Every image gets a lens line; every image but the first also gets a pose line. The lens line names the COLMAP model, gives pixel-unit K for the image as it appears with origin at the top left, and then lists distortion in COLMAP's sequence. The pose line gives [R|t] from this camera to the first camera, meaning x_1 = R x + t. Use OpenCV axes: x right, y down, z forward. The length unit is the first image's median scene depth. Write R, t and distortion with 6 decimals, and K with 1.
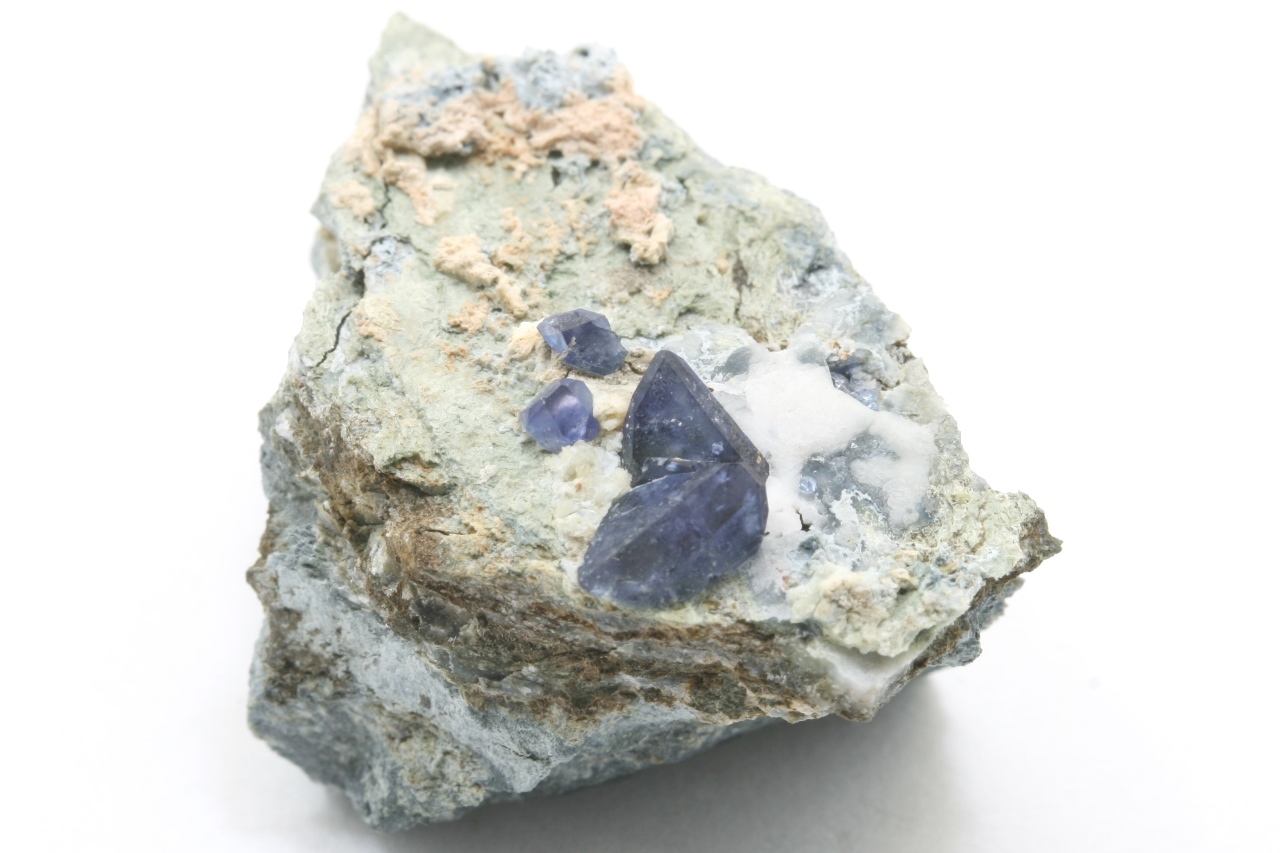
lens RADIAL K [[3778.0, 0, 640.0], [0, 3778.0, 426.5], [0, 0, 1]] dist [0.099680, -0.056371]
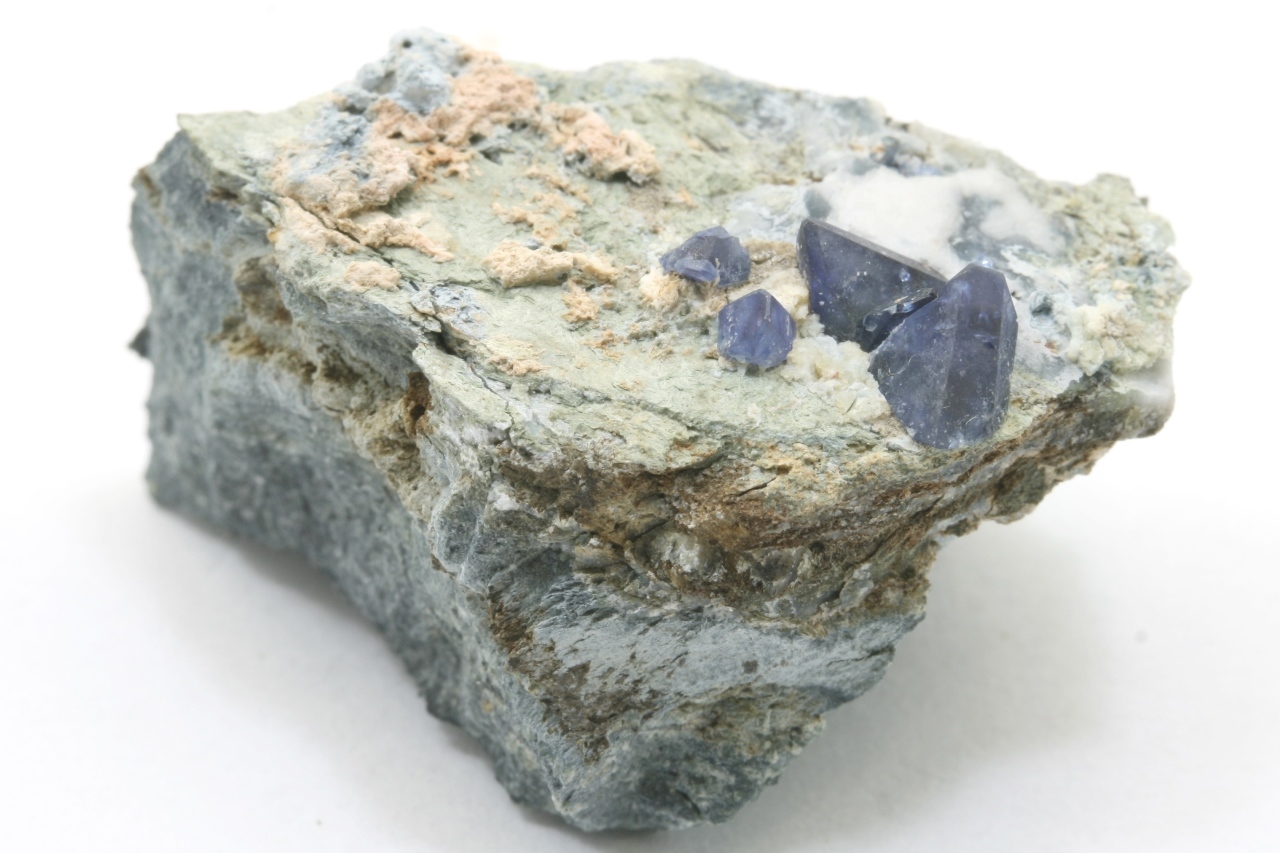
lens RADIAL K [[3778.0, 0, 640.0], [0, 3778.0, 426.5], [0, 0, 1]] dist [0.099680, -0.056371]
pose [[0.797155, -0.526598, 0.295361, -0.341403], [0.518287, 0.847755, 0.112646, -0.106077], [-0.309713, 0.063285, 0.948722, 0.086471]]
